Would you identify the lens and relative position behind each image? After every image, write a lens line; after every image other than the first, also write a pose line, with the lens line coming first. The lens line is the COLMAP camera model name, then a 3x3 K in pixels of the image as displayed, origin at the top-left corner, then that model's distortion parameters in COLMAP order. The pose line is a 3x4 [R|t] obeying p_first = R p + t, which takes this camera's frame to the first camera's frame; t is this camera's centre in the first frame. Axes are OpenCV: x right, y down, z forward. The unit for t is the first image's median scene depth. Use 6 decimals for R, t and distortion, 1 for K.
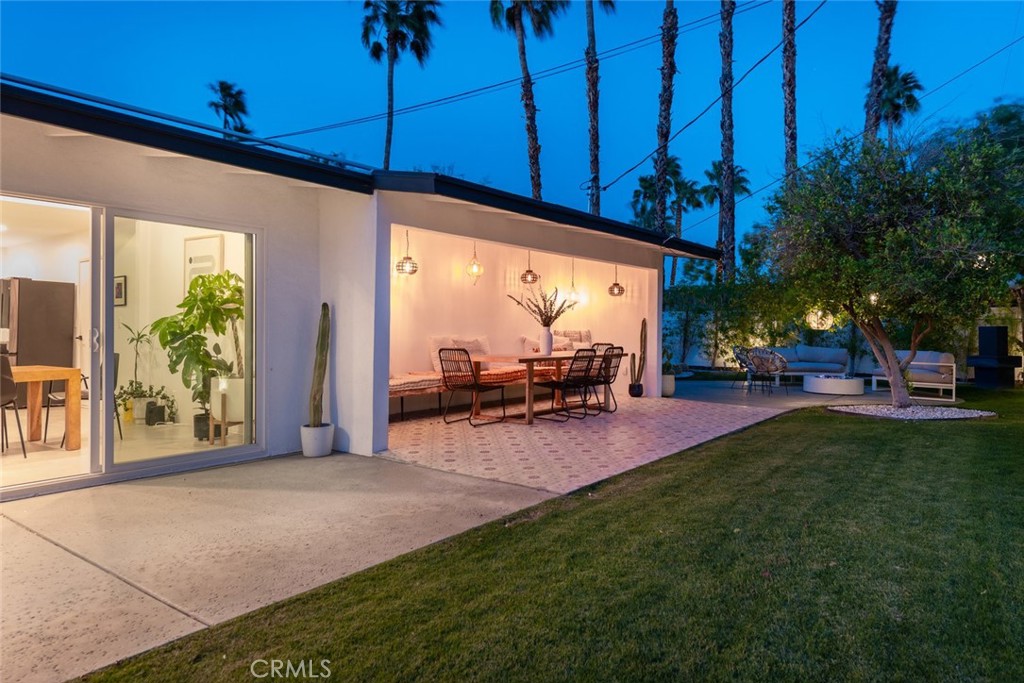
lens RADIAL K [[795.6, 0, 512.0], [0, 795.6, 341.5], [0, 0, 1]] dist [0.006834, -0.001229]
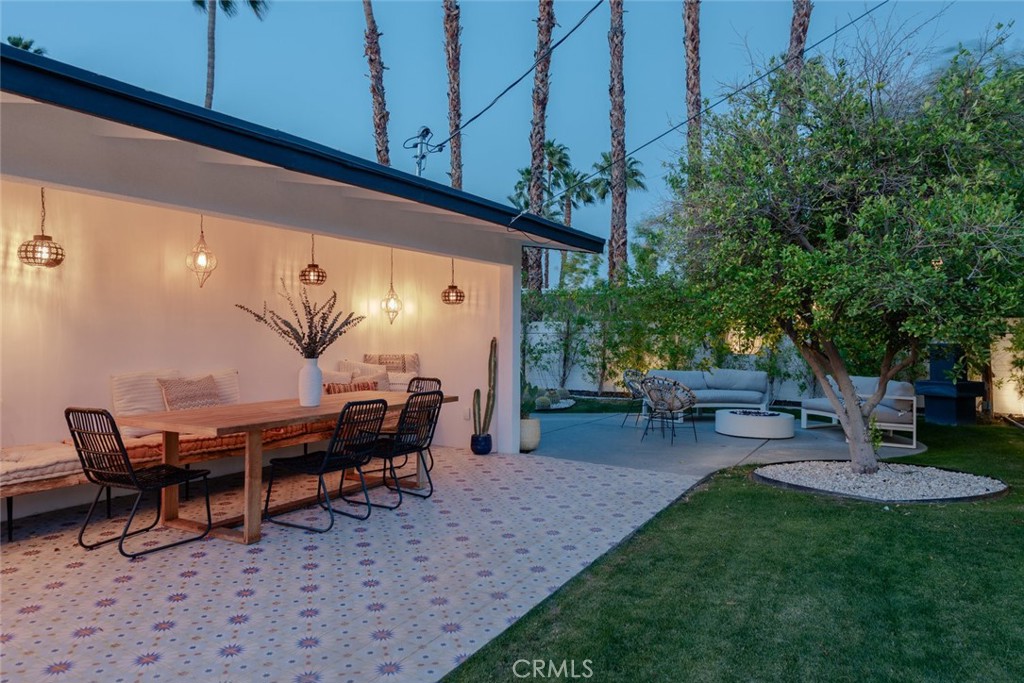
lens RADIAL K [[719.8, 0, 512.0], [0, 719.8, 341.5], [0, 0, 1]] dist [0.003562, -0.000736]
pose [[0.994117, -0.002966, 0.108270, 0.097293], [0.002493, 0.999987, 0.004508, -0.023894], [-0.108282, -0.004212, 0.994111, 0.327802]]
